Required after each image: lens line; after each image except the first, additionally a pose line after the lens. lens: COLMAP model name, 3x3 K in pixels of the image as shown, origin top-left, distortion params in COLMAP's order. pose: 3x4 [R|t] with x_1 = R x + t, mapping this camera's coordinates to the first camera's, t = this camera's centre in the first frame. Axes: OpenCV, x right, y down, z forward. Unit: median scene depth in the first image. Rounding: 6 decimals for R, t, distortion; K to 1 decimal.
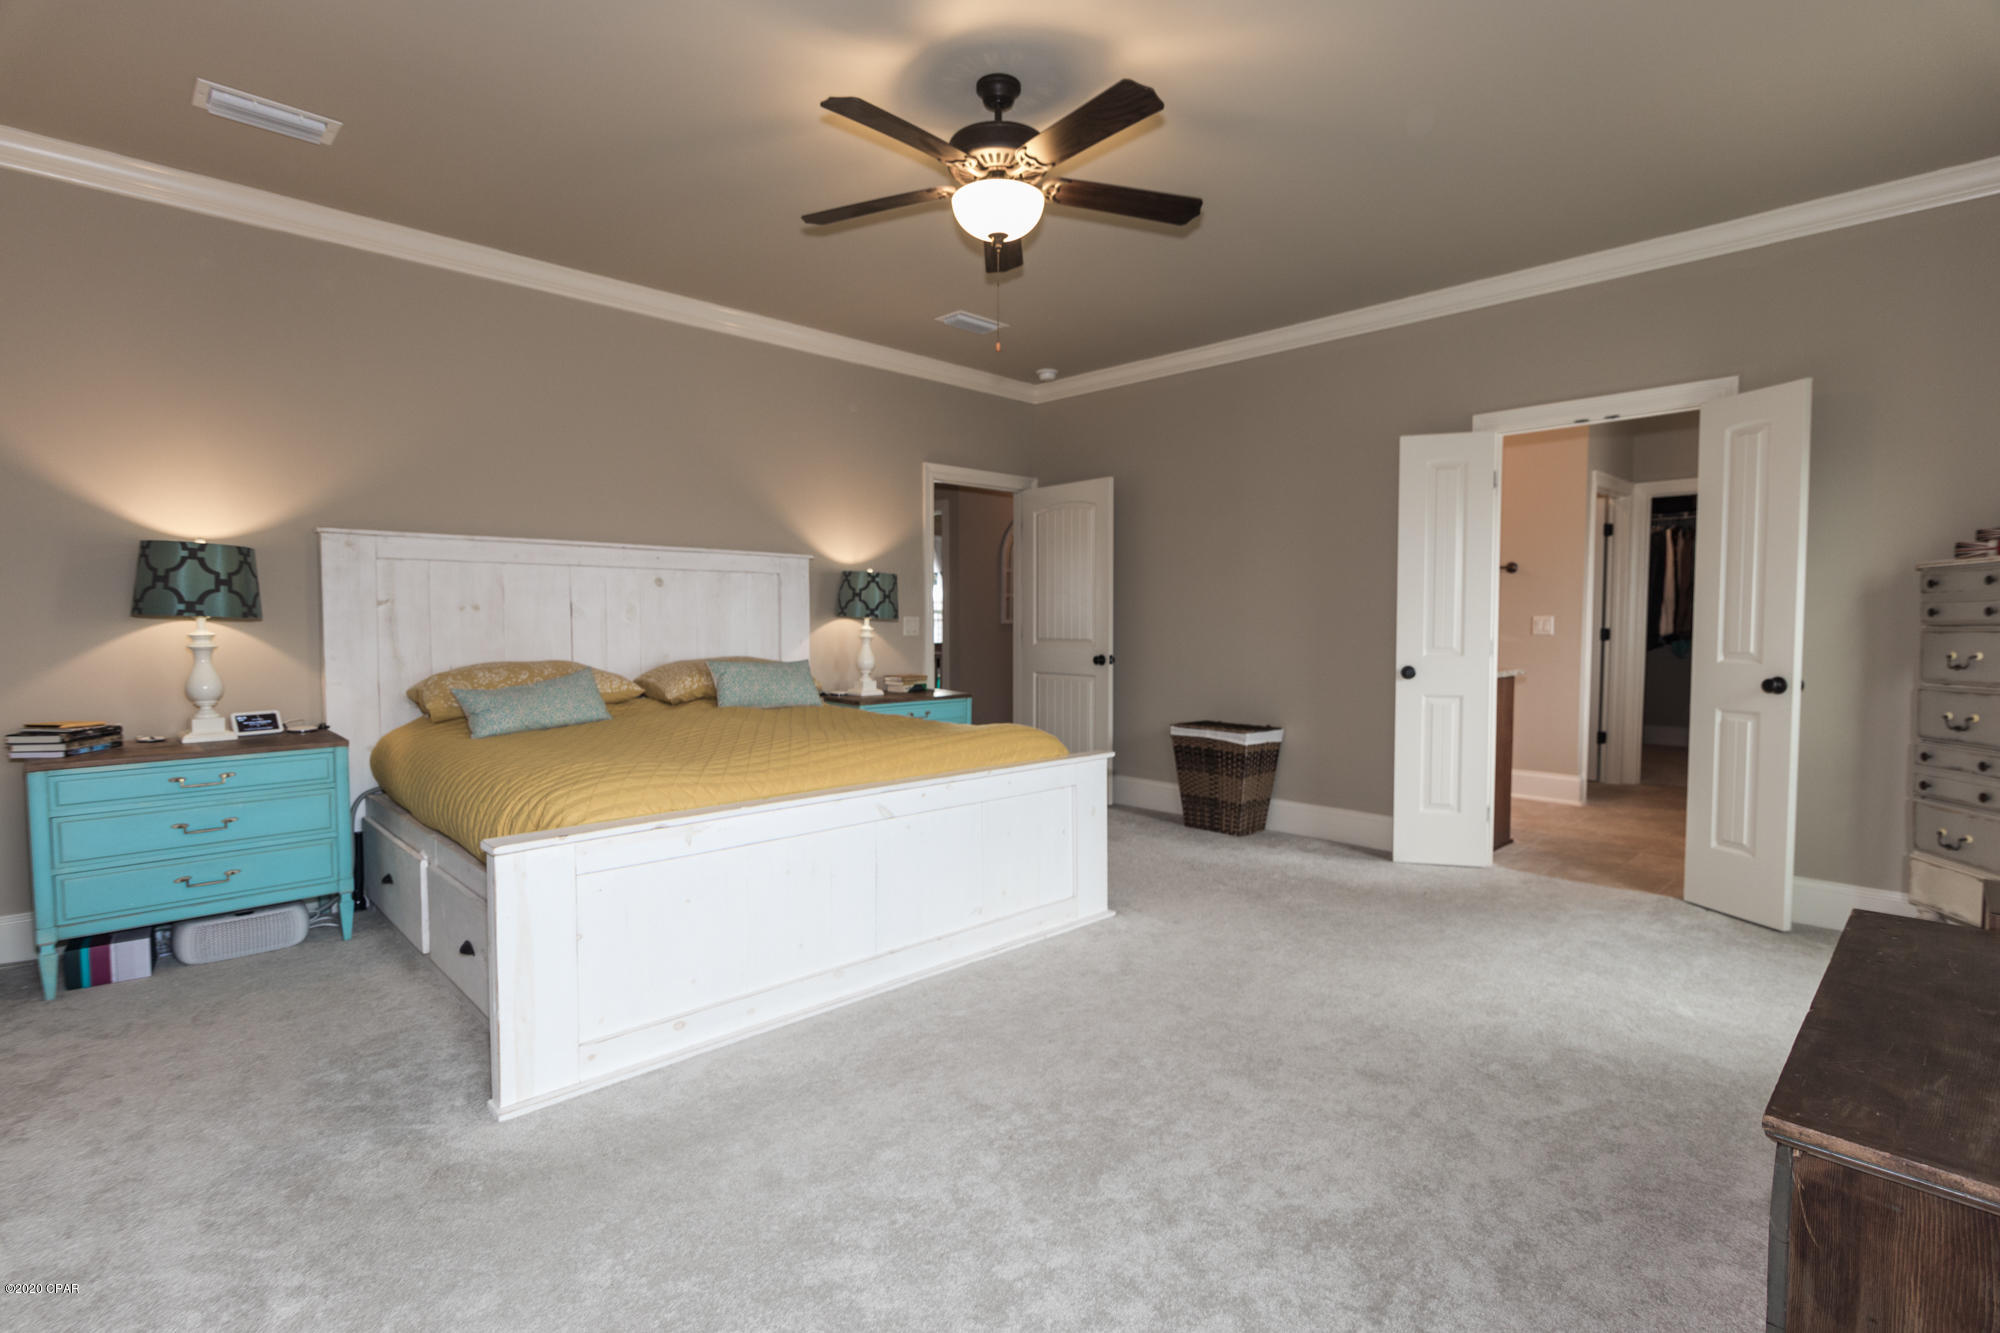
lens RADIAL K [[956.6, 0, 994.8], [0, 956.6, 666.0], [0, 0, 1]] dist [0.004424, 0.000029]
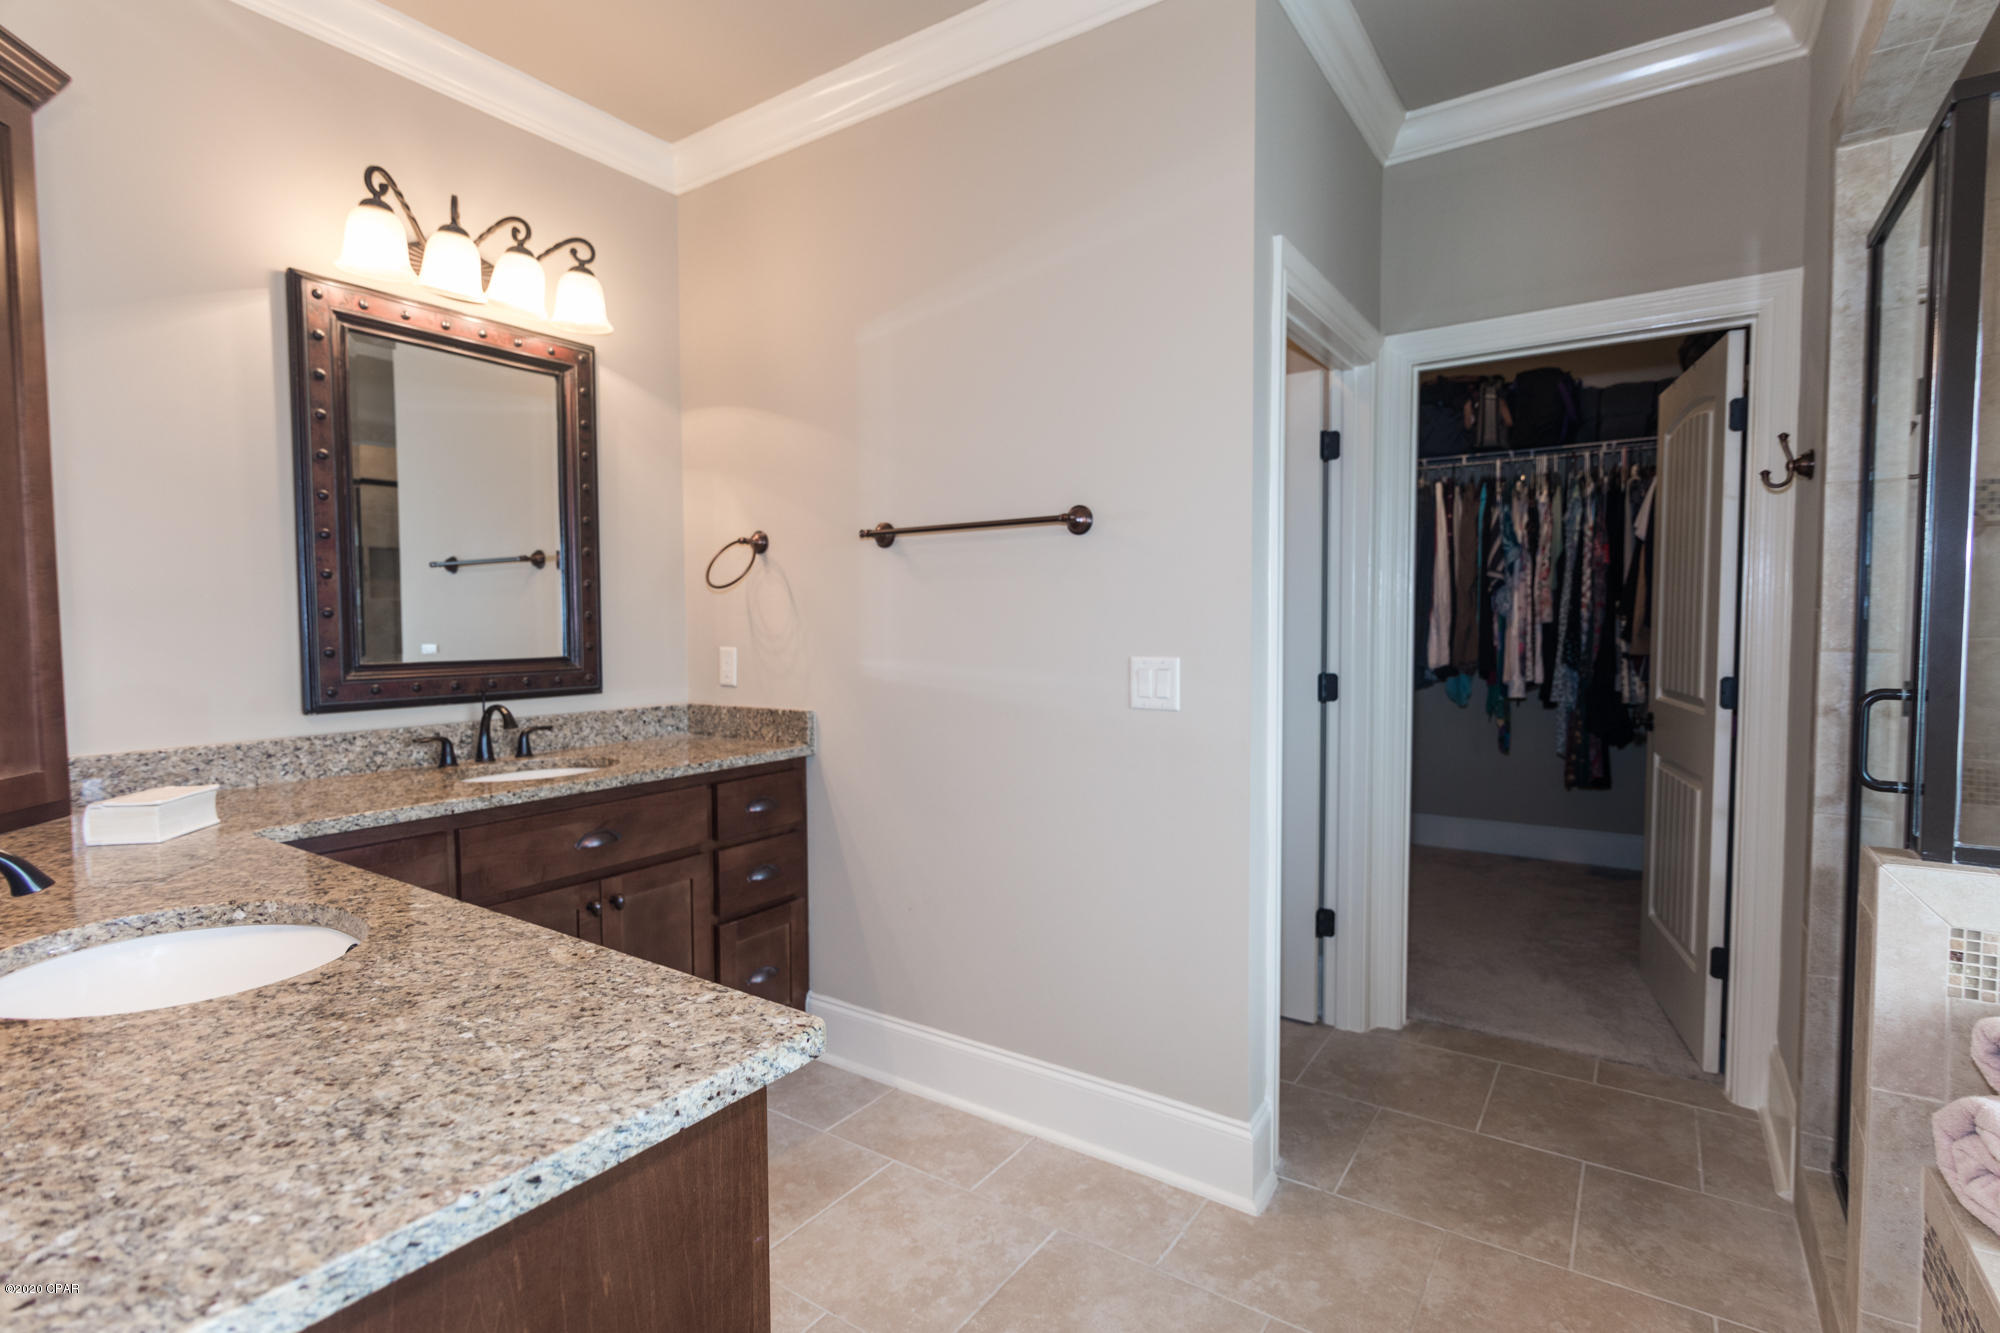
lens RADIAL K [[956.6, 0, 994.8], [0, 956.6, 666.0], [0, 0, 1]] dist [0.004424, 0.000029]
pose [[0.980088, -0.017065, 0.197830, 0.403676], [0.017418, 0.999848, -0.000043, -0.045511], [-0.197799, 0.003488, 0.980236, 0.605167]]
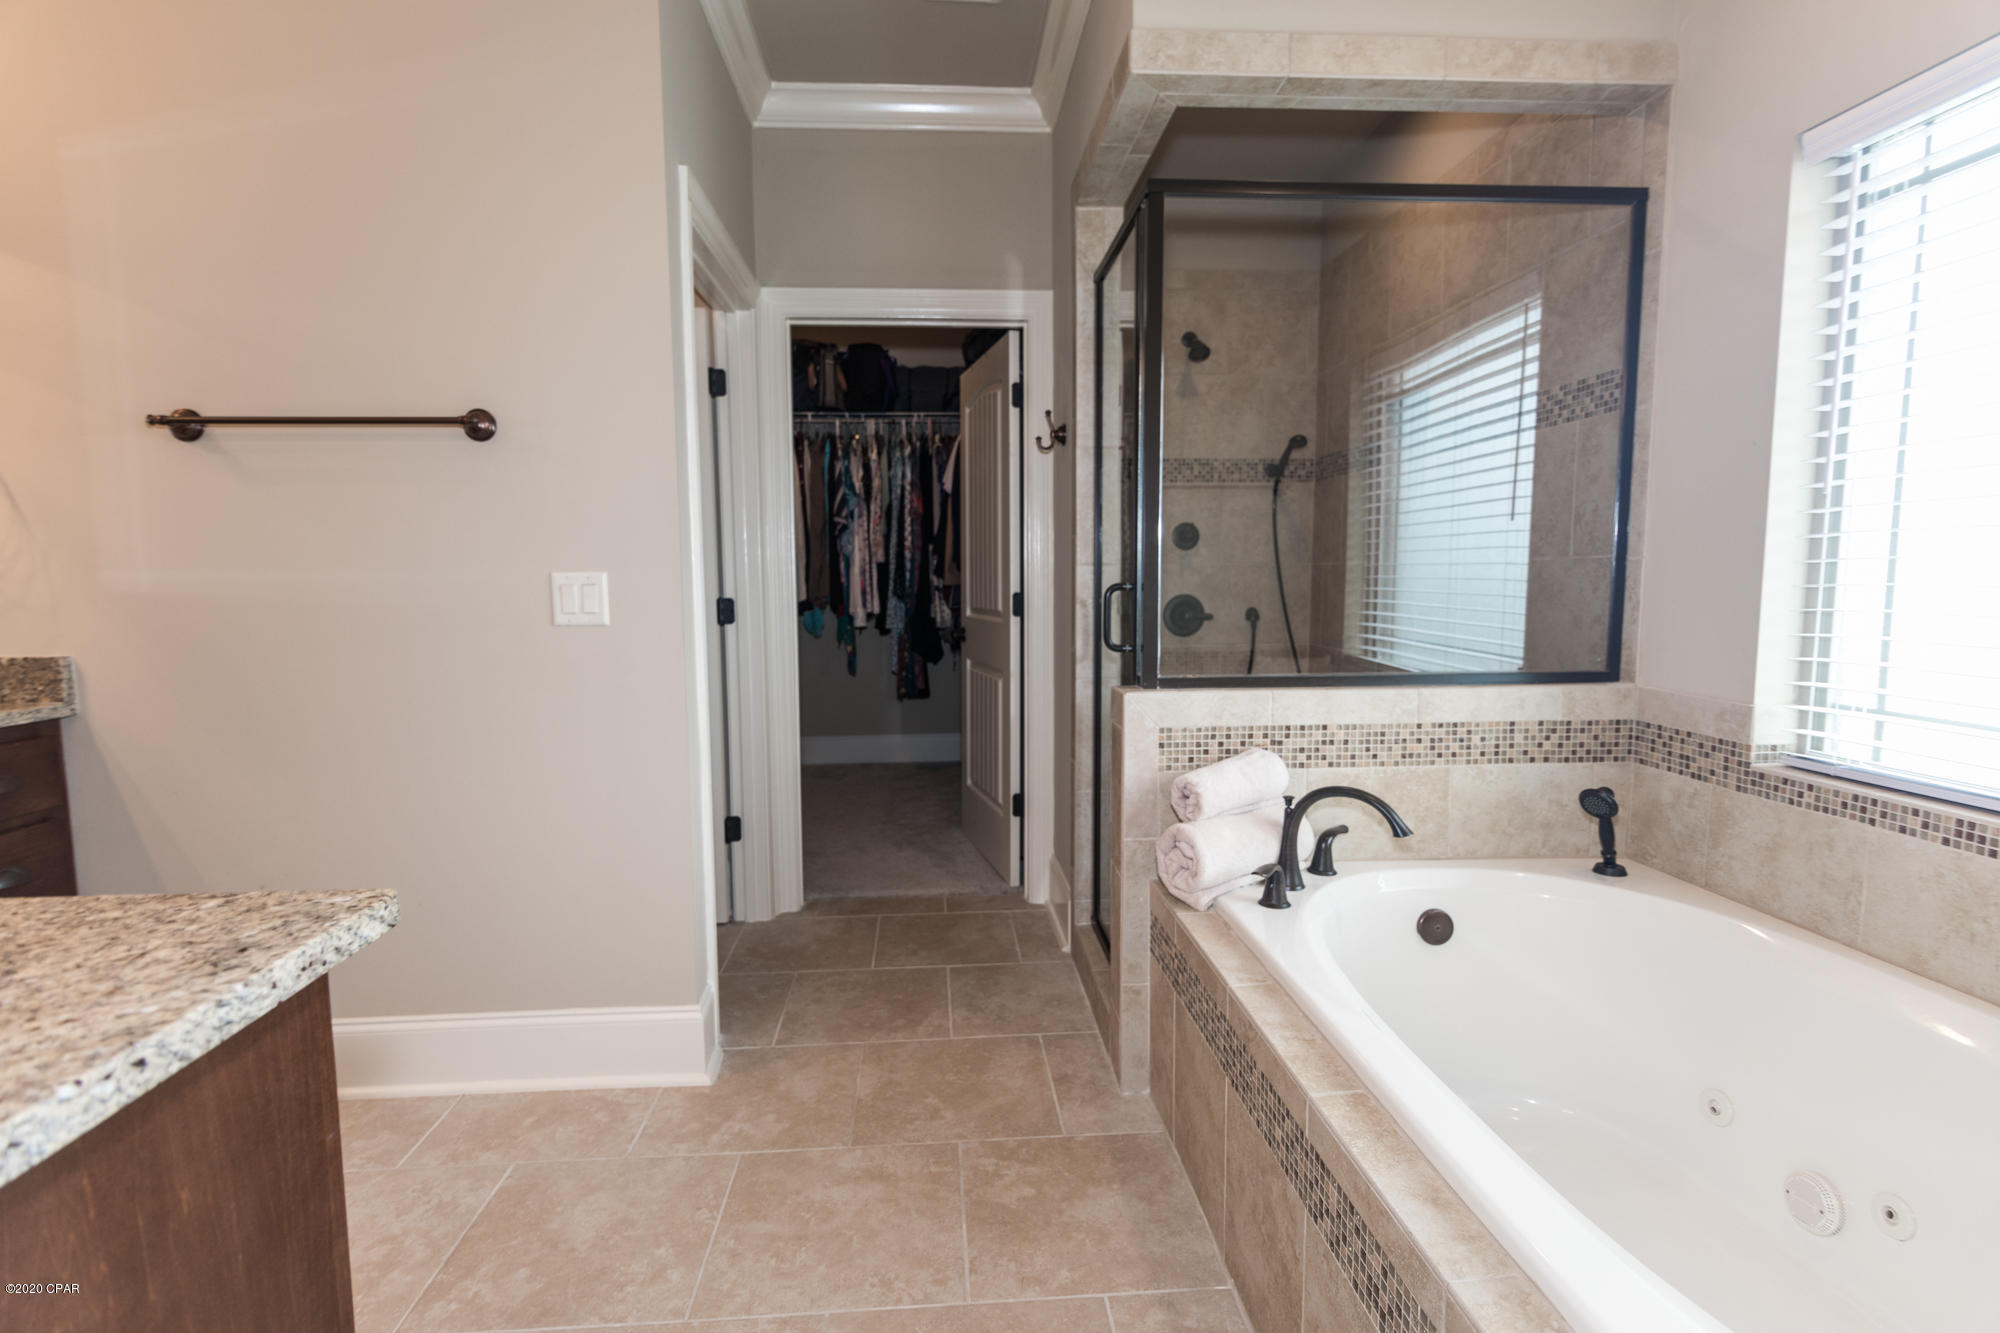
lens RADIAL K [[954.5, 0, 991.6], [0, 954.5, 662.9], [0, 0, 1]] dist [0.004462, -0.000328]
pose [[0.648743, -0.078492, 0.756949, 0.367915], [0.045092, 0.996884, 0.064726, -0.032335], [-0.759671, -0.007858, 0.650260, 0.600332]]
